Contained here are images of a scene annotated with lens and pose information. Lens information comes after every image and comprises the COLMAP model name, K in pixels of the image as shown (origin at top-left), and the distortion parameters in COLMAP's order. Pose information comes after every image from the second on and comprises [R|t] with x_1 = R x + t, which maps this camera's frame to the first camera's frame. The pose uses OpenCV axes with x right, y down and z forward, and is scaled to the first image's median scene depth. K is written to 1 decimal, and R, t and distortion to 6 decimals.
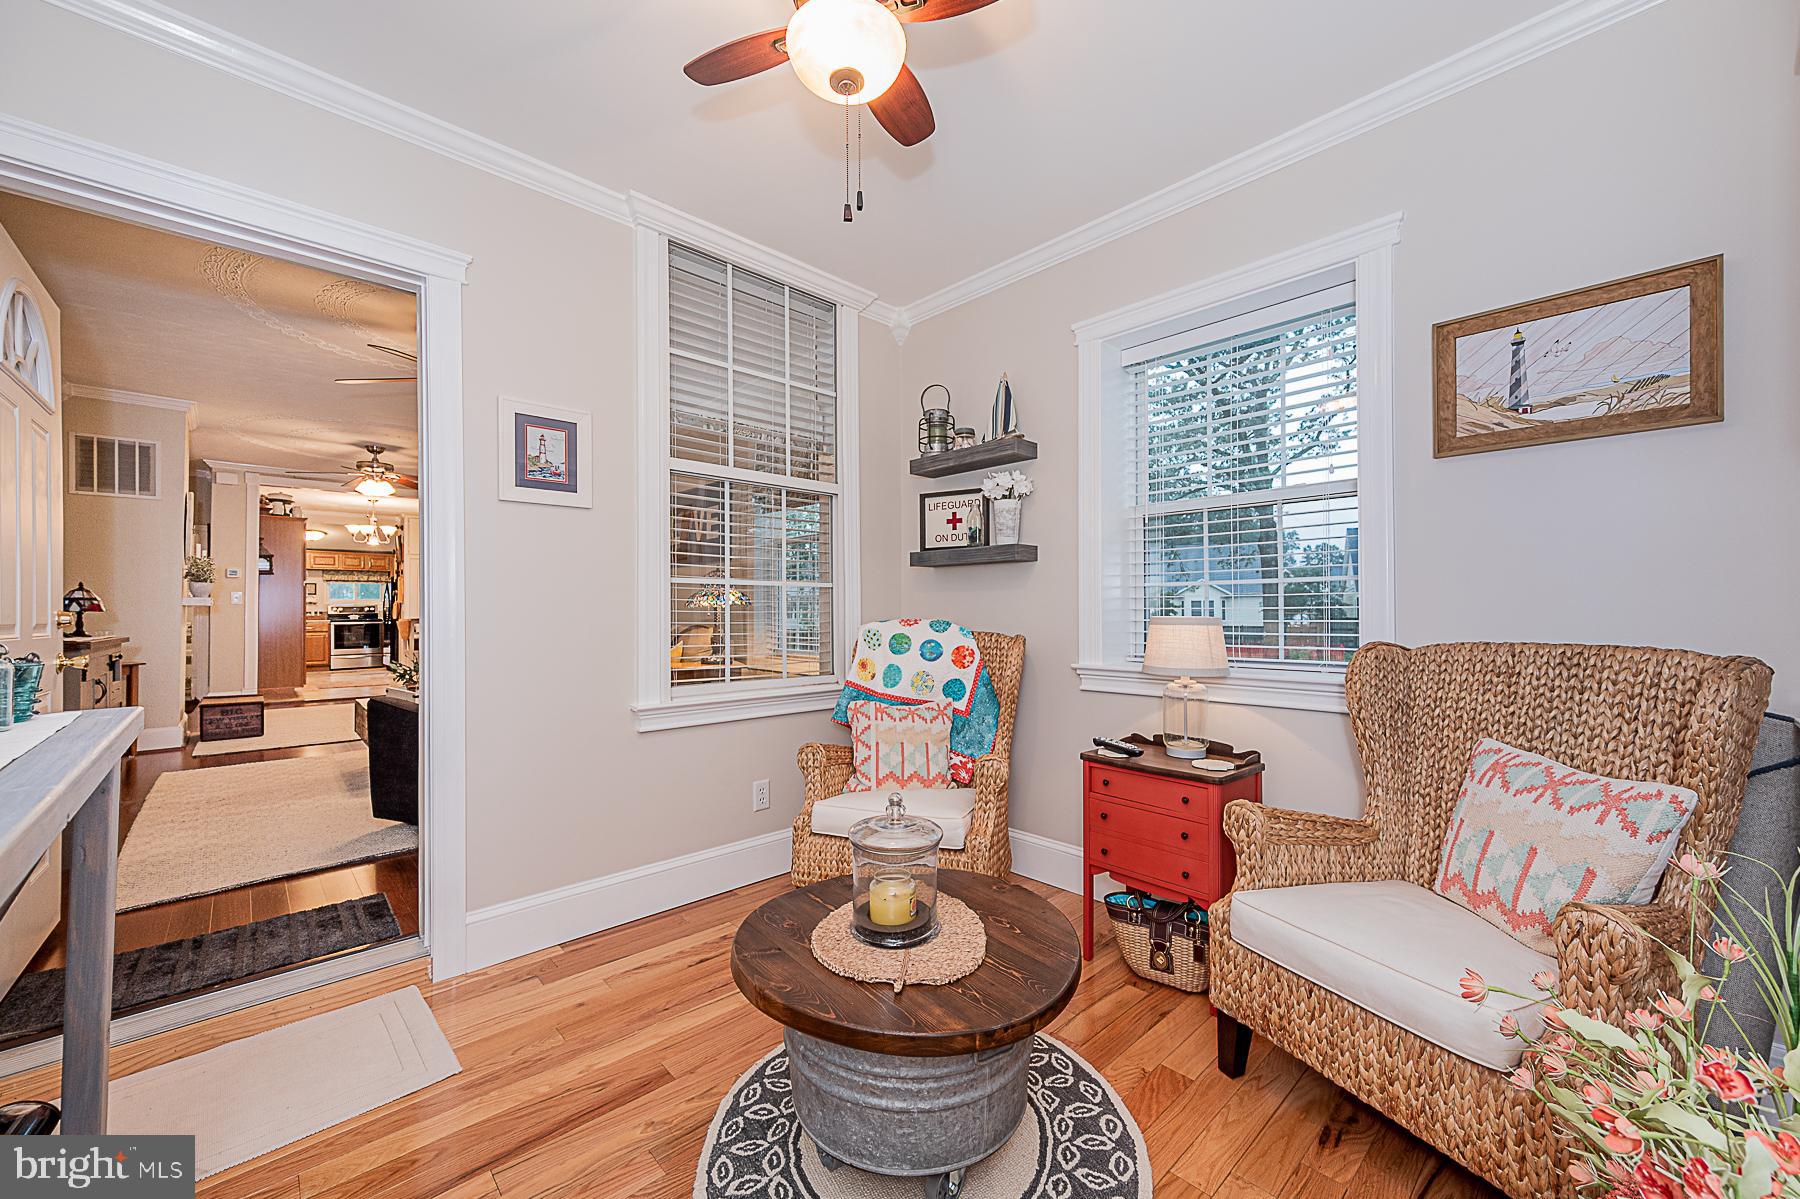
lens RADIAL K [[710.2, 0, 894.6], [0, 710.2, 592.5], [0, 0, 1]] dist [0.015997, -0.000330]
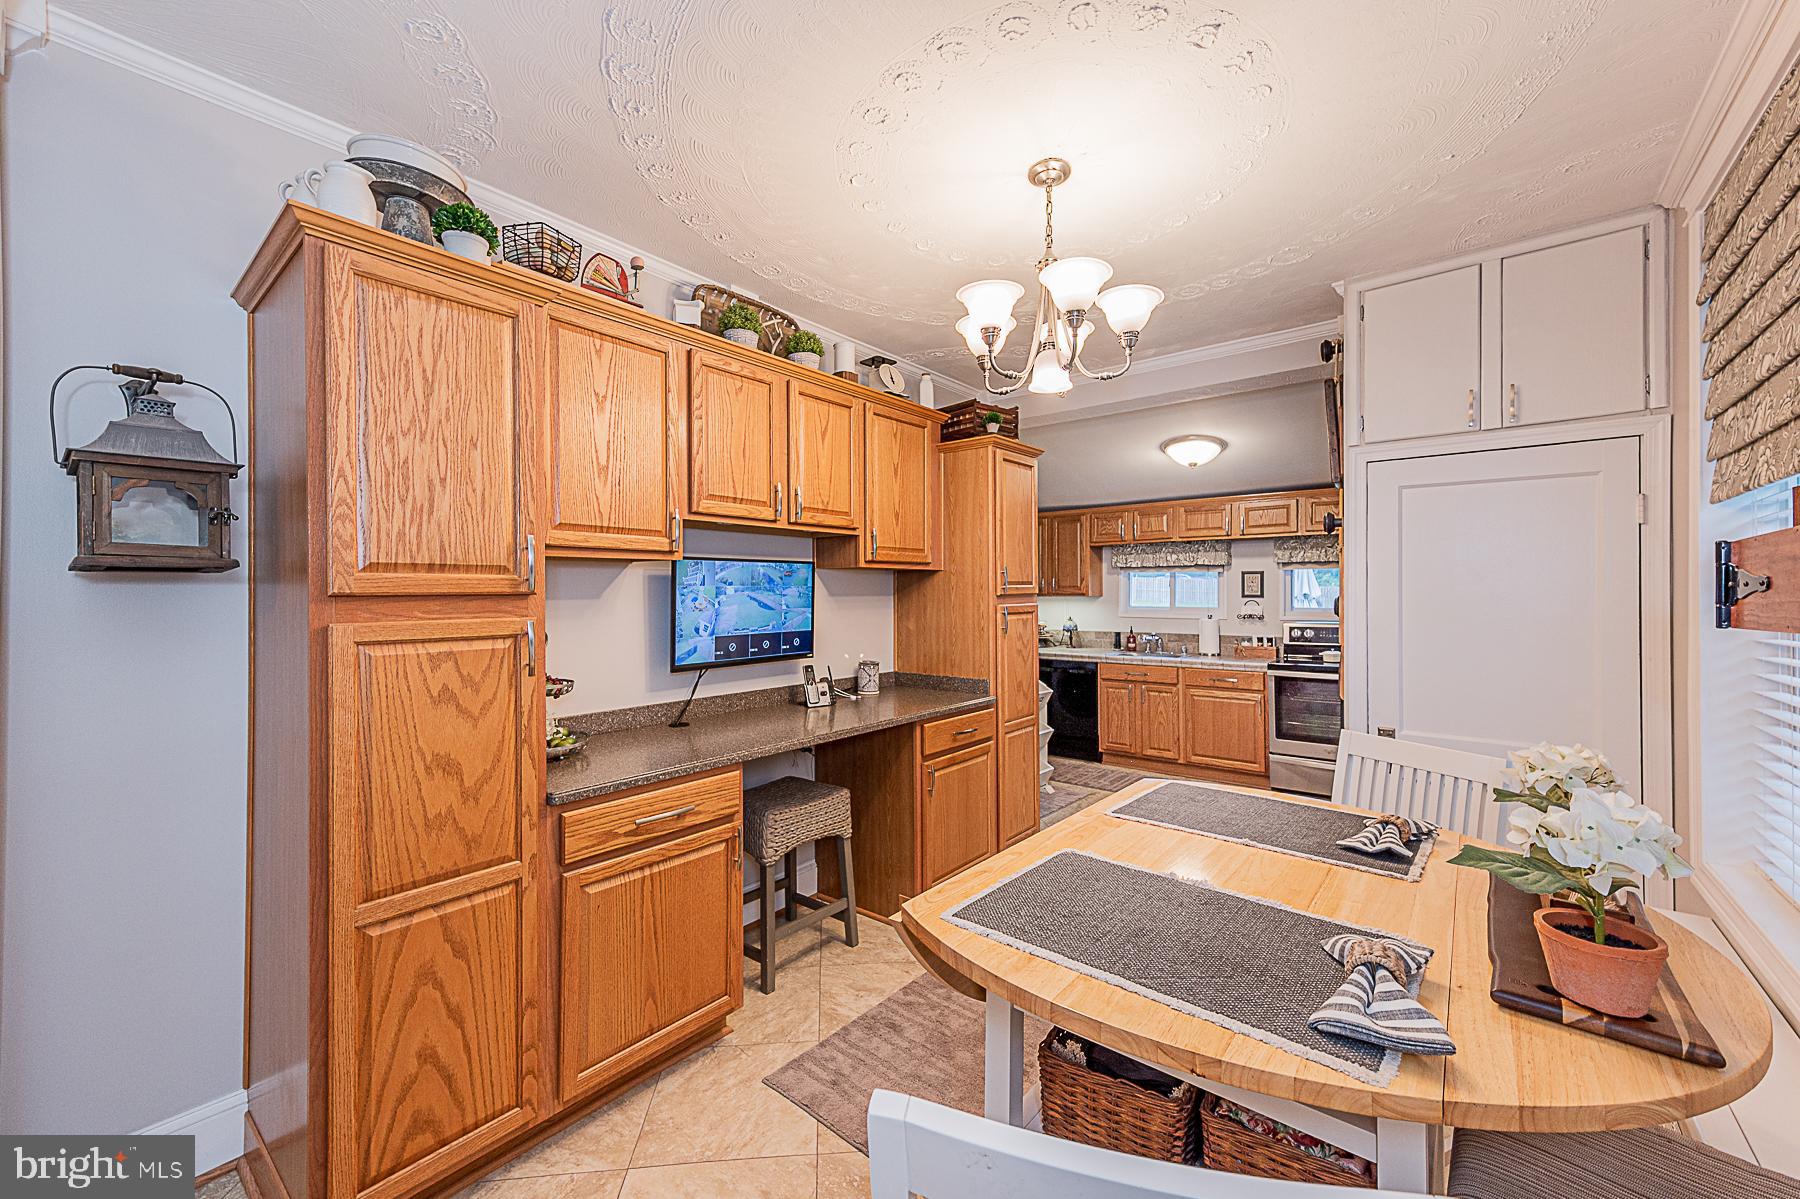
lens RADIAL K [[710.2, 0, 896.0], [0, 710.2, 592.5], [0, 0, 1]] dist [0.015997, -0.000330]
pose [[0.156627, 0.009255, -0.987614, -0.463346], [0.023556, 0.999637, 0.013103, -0.012320], [0.987377, -0.025316, 0.156352, 0.800540]]
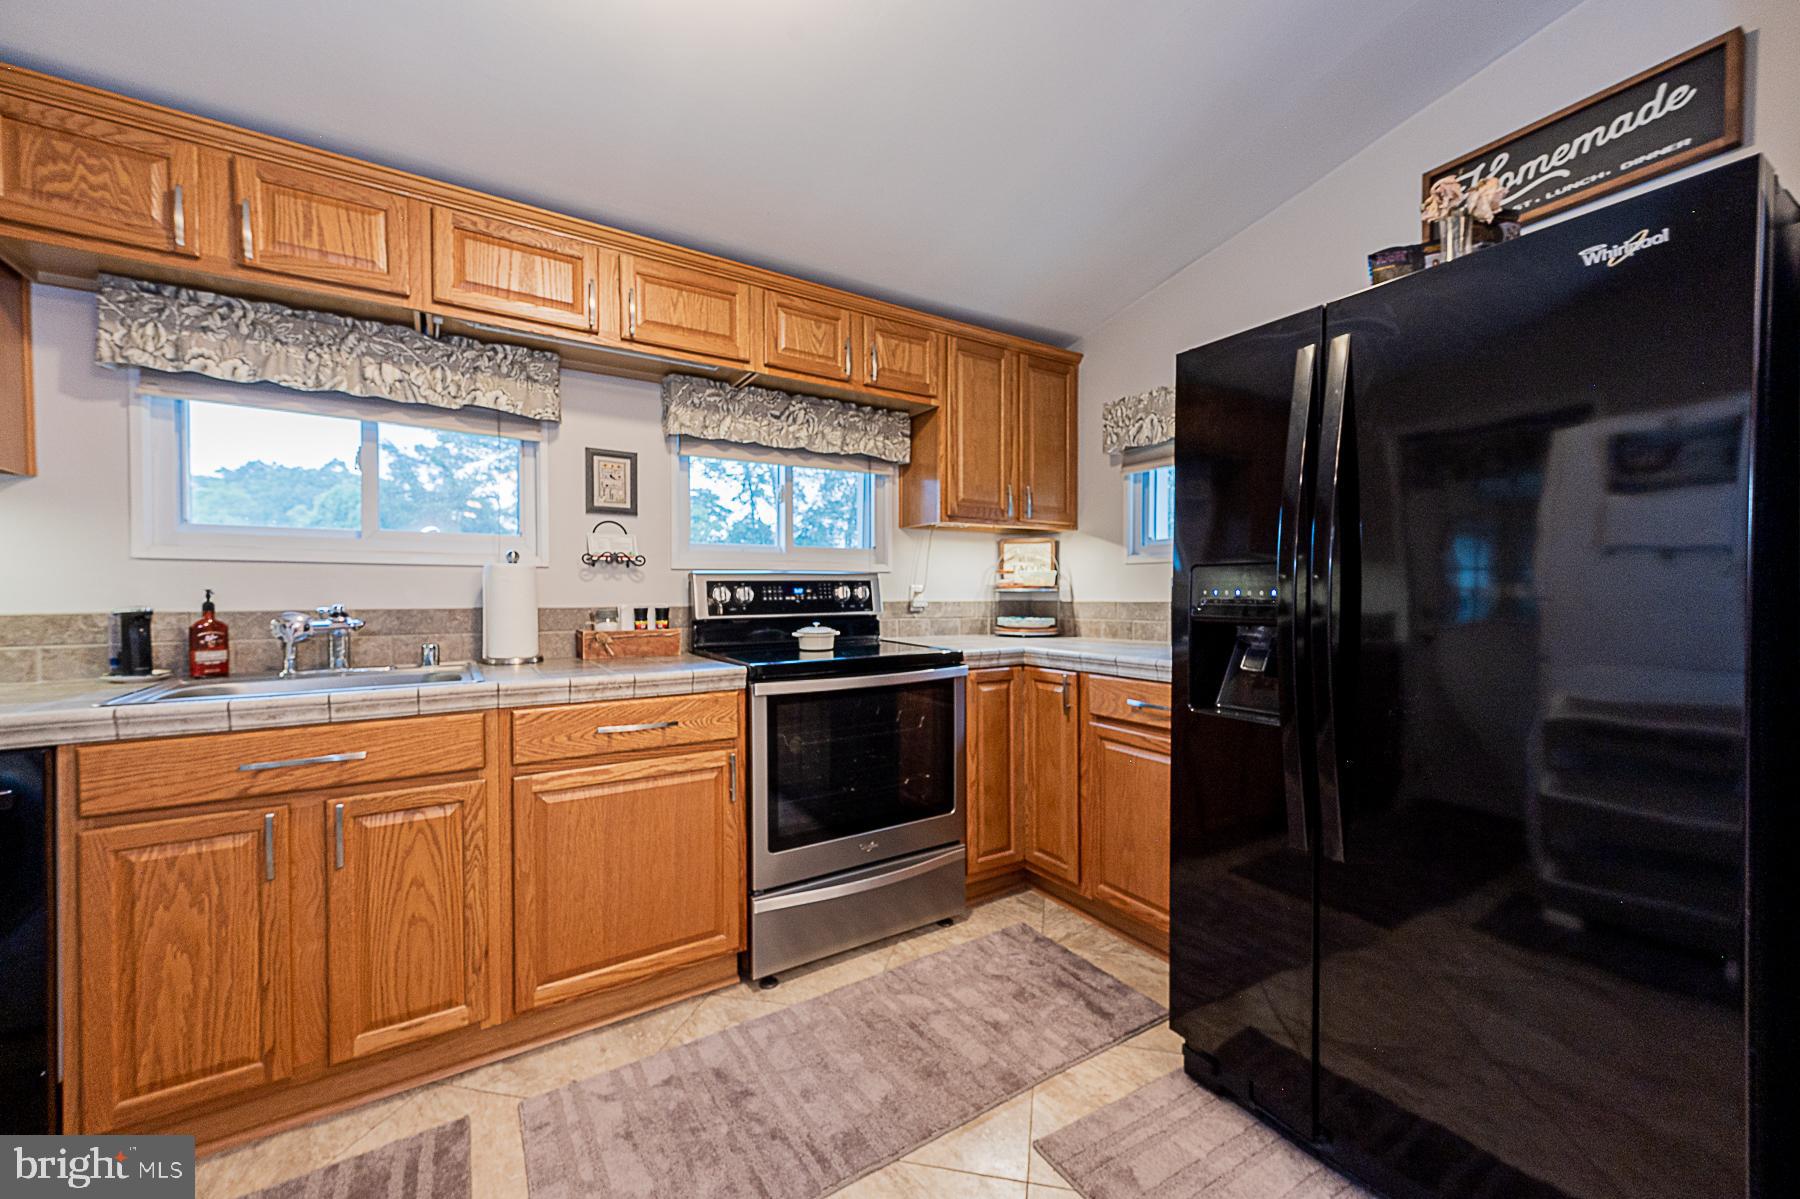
lens RADIAL K [[710.2, 0, 907.7], [0, 710.2, 602.3], [0, 0, 1]] dist [0.015997, -0.000330]
pose [[0.986778, 0.013189, -0.161541, -0.795087], [-0.007354, 0.999301, 0.036665, 0.020614], [0.161911, -0.034993, 0.986185, 0.932750]]
